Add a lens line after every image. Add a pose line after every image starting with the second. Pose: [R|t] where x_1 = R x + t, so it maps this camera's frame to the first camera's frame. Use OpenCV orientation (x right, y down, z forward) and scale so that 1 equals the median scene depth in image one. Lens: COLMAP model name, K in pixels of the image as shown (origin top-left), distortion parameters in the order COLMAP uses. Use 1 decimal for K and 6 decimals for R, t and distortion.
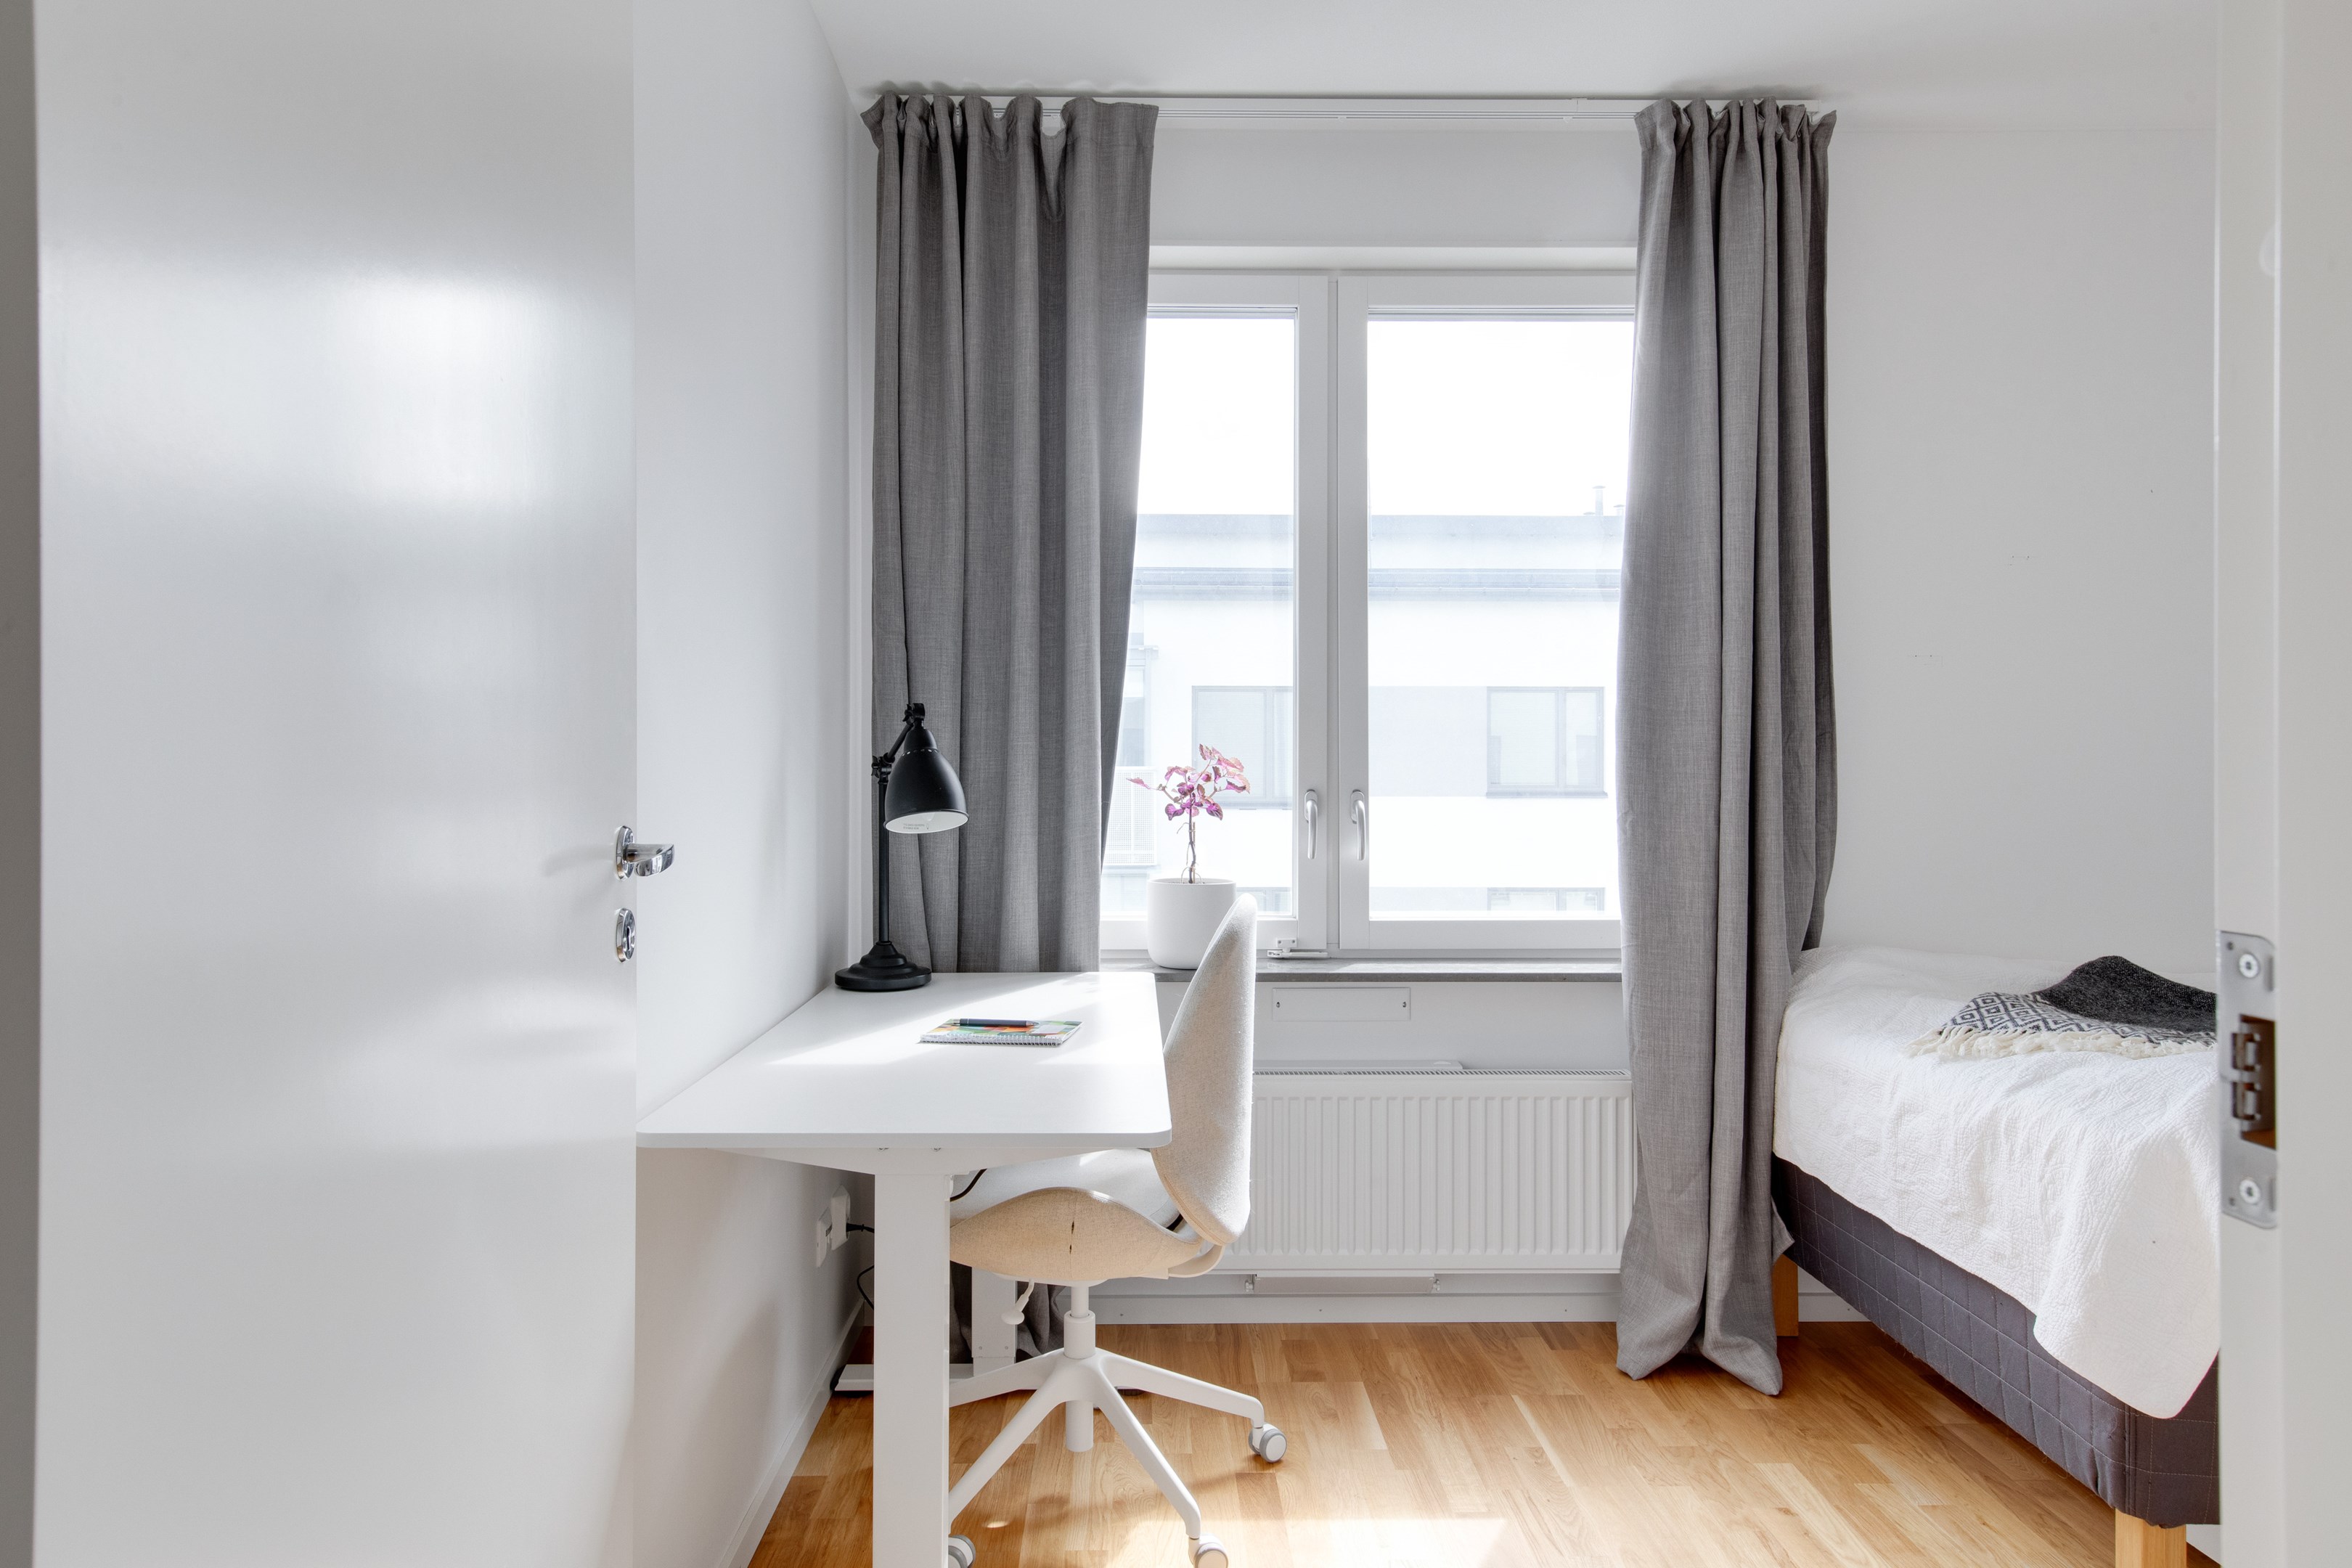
lens RADIAL K [[1377.0, 0, 1180.6], [0, 1377.0, 789.8], [0, 0, 1]] dist [0.004945, 0.000870]
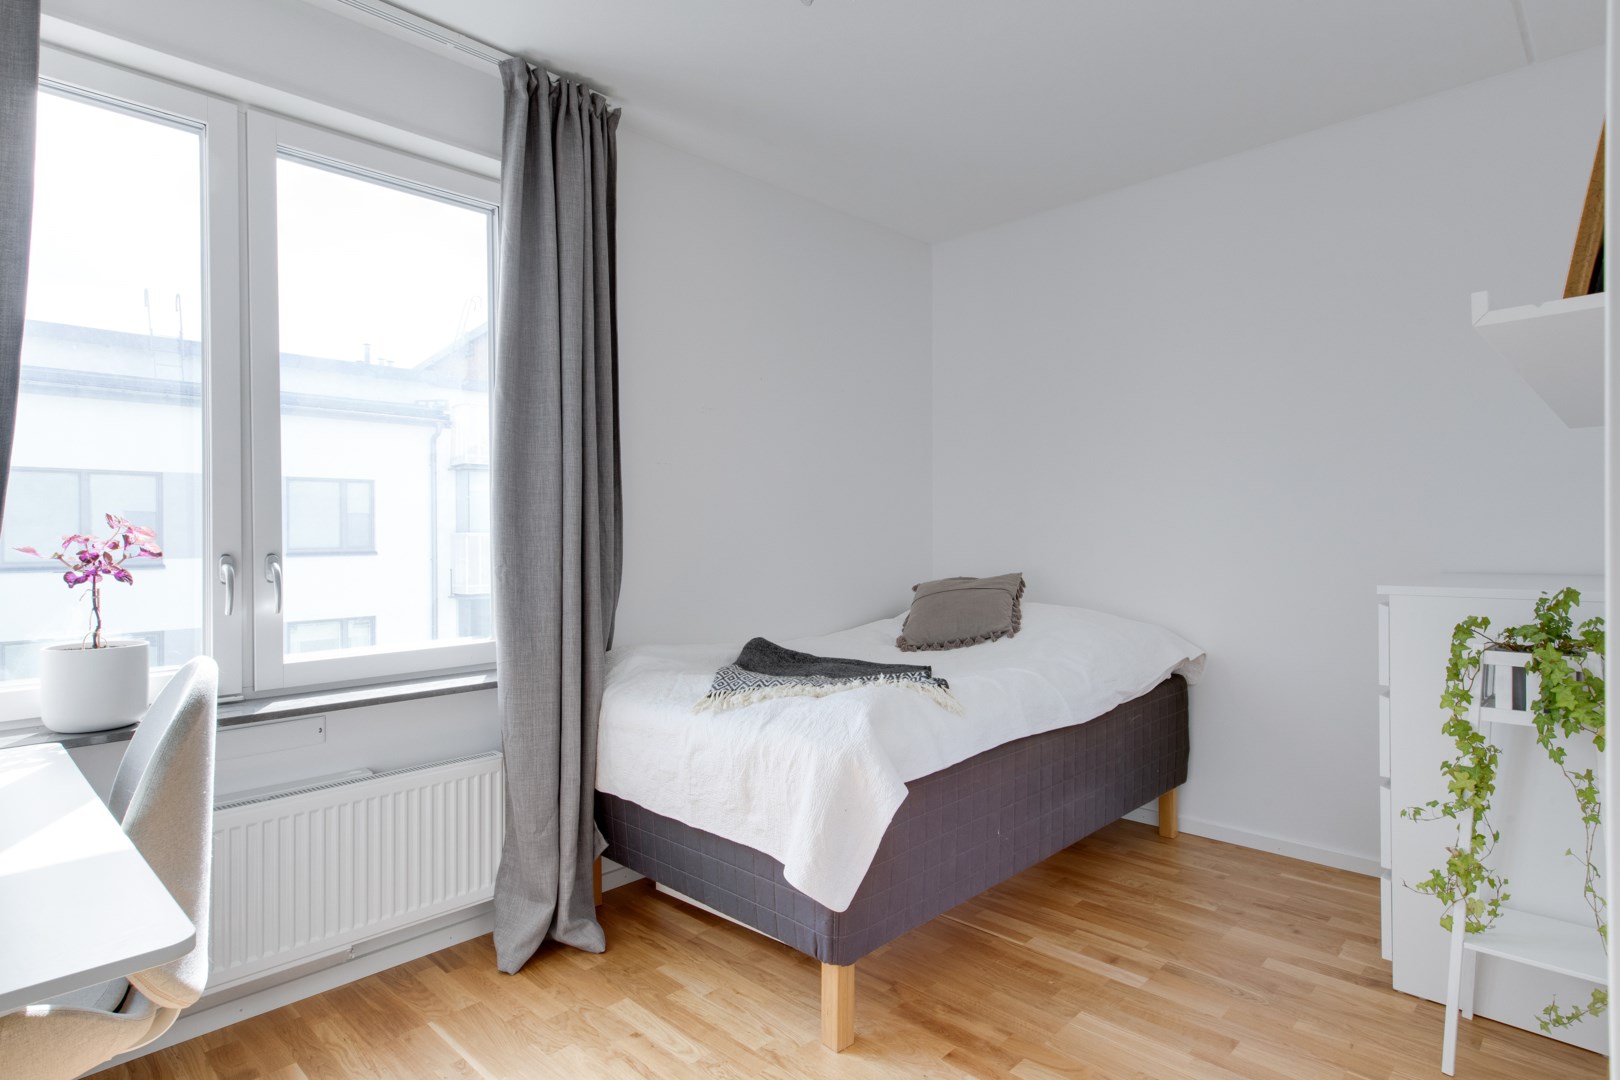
lens RADIAL K [[872.5, 0, 802.0], [0, 872.5, 540.2], [0, 0, 1]] dist [0.008209, -0.000536]
pose [[0.729281, -0.011916, 0.684111, -0.055398], [0.018068, 0.999835, -0.001845, -0.001951], [-0.683976, 0.013706, 0.729376, 0.155973]]
